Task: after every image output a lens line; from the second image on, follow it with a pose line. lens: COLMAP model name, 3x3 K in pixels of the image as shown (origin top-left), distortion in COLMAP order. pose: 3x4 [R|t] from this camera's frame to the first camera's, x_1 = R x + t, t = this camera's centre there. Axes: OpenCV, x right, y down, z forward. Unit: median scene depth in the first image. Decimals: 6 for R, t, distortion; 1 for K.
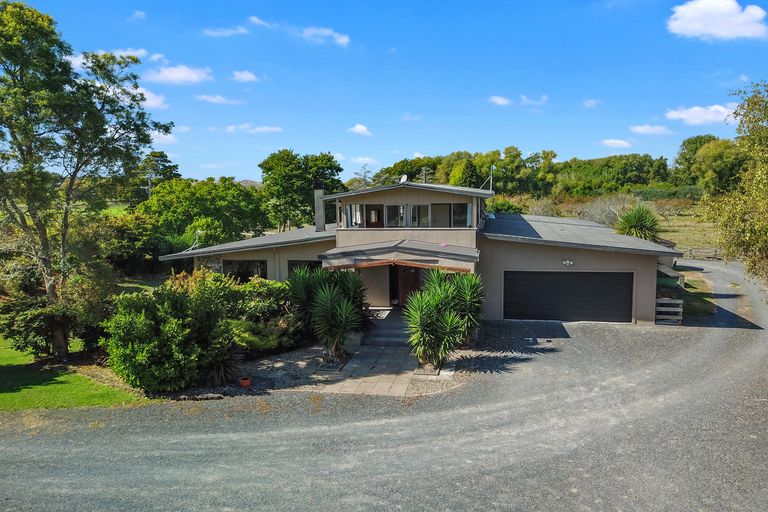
lens RADIAL K [[582.8, 0, 384.0], [0, 582.8, 256.0], [0, 0, 1]] dist [0.035586, -0.000883]
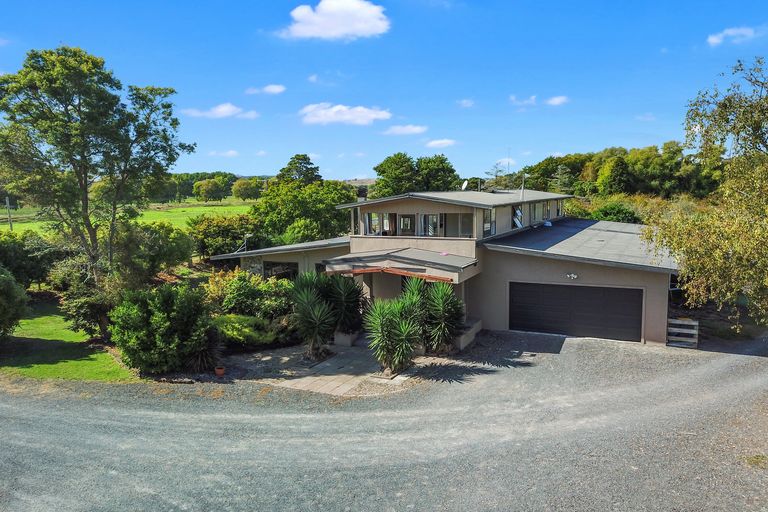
lens RADIAL K [[582.8, 0, 384.0], [0, 582.8, 256.0], [0, 0, 1]] dist [0.035586, -0.000883]
pose [[0.965768, 0.030143, -0.257649, 0.298779], [-0.029256, 0.999545, 0.007275, -0.022864], [0.257751, 0.000512, 0.966211, -0.021332]]
